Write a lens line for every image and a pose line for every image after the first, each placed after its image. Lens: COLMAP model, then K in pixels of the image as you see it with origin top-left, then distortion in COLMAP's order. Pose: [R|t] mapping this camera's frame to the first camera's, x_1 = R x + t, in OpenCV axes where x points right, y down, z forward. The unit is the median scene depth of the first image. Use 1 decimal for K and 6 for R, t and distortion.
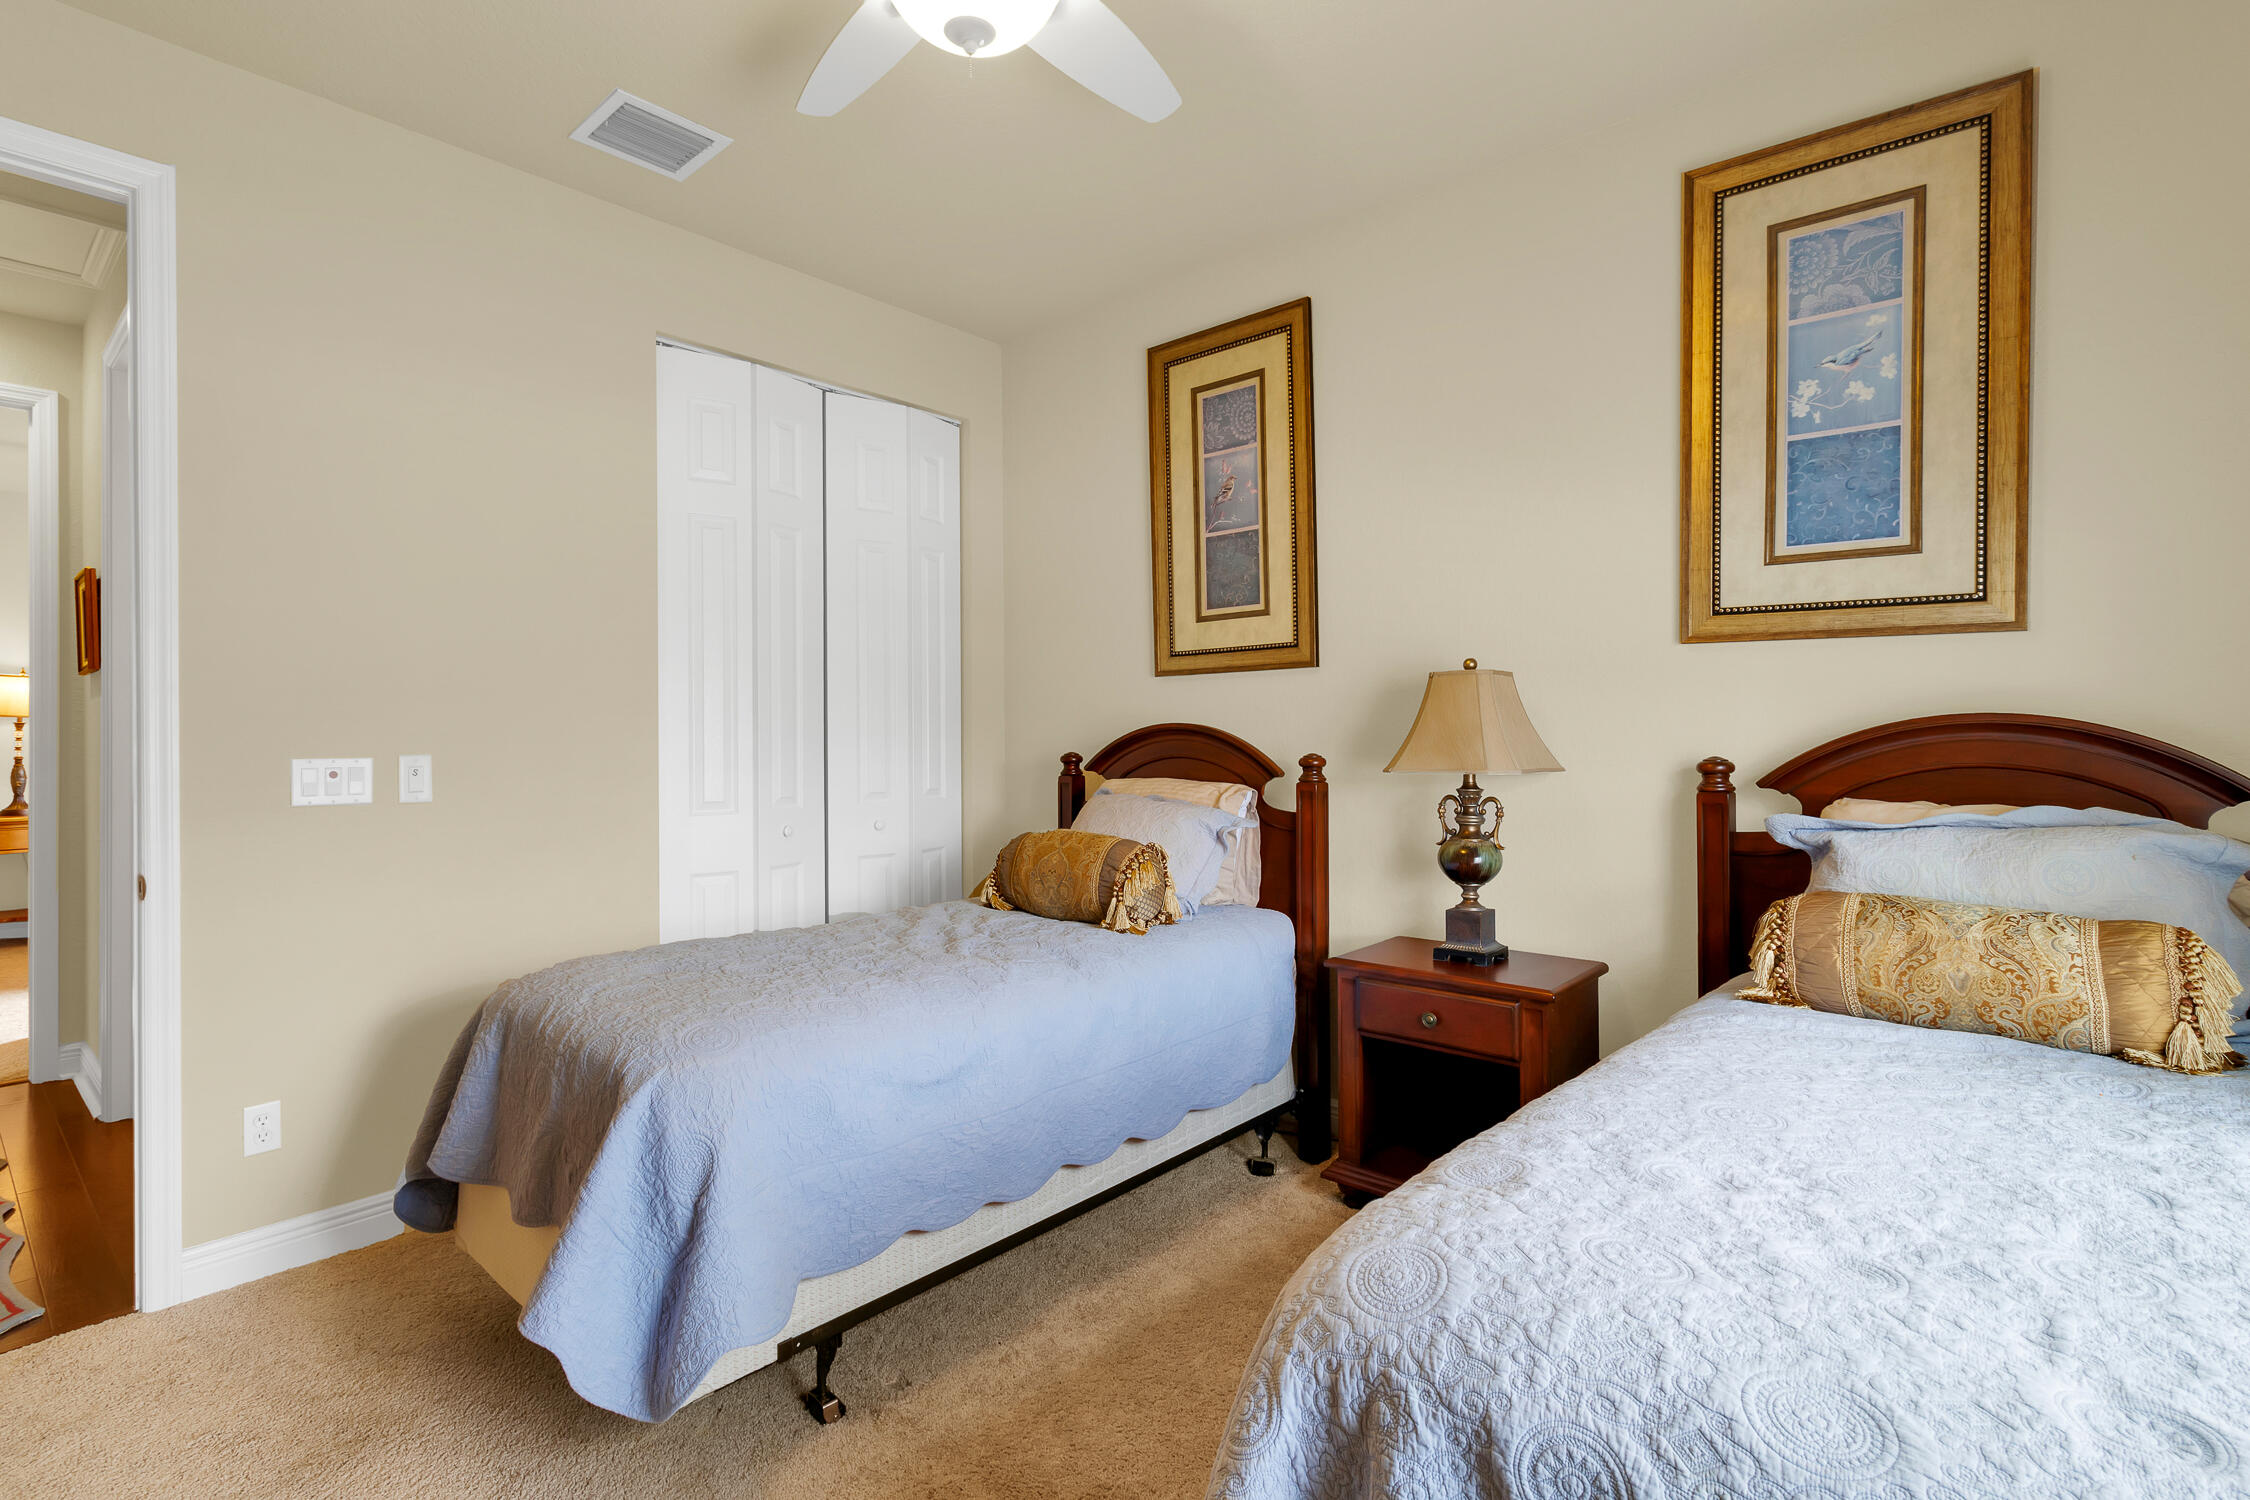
lens RADIAL K [[1049.9, 0, 1101.1], [0, 1049.9, 735.2], [0, 0, 1]] dist [0.002831, 0.001256]
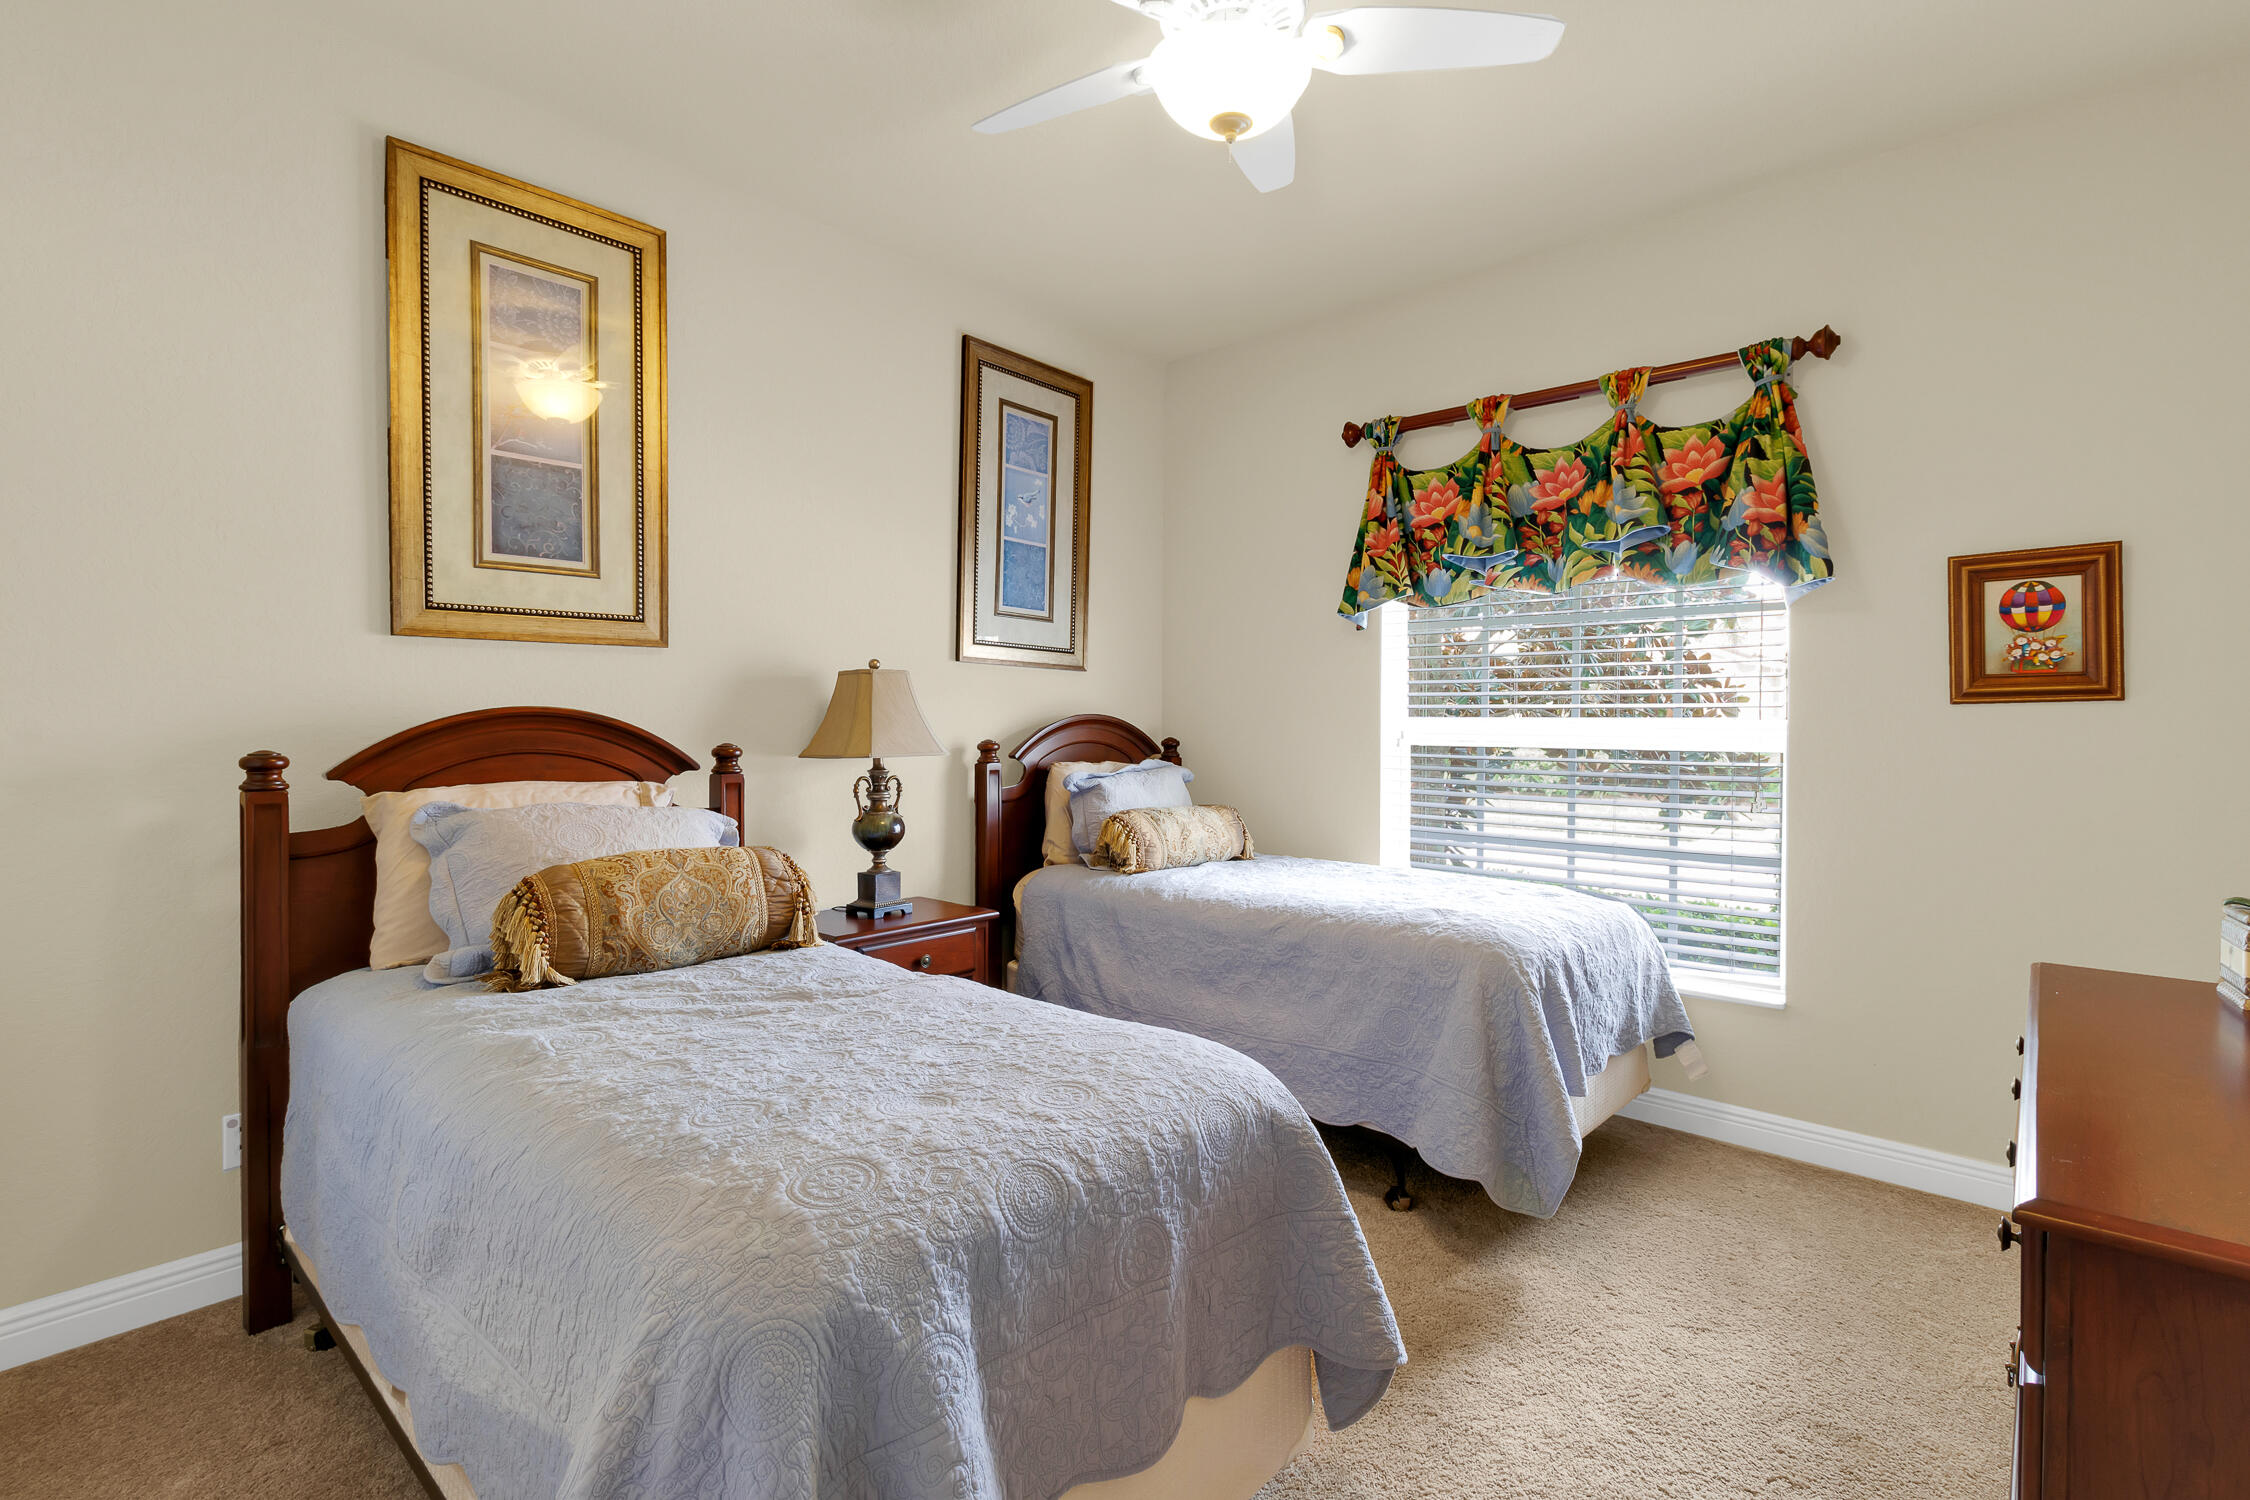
lens RADIAL K [[1049.9, 0, 1101.9], [0, 1049.9, 748.8], [0, 0, 1]] dist [0.002831, 0.001256]
pose [[0.026878, -0.017570, 0.999484, -0.811061], [-0.000824, 0.999845, 0.017598, 0.006453], [-0.999638, -0.001296, 0.026859, 0.710606]]
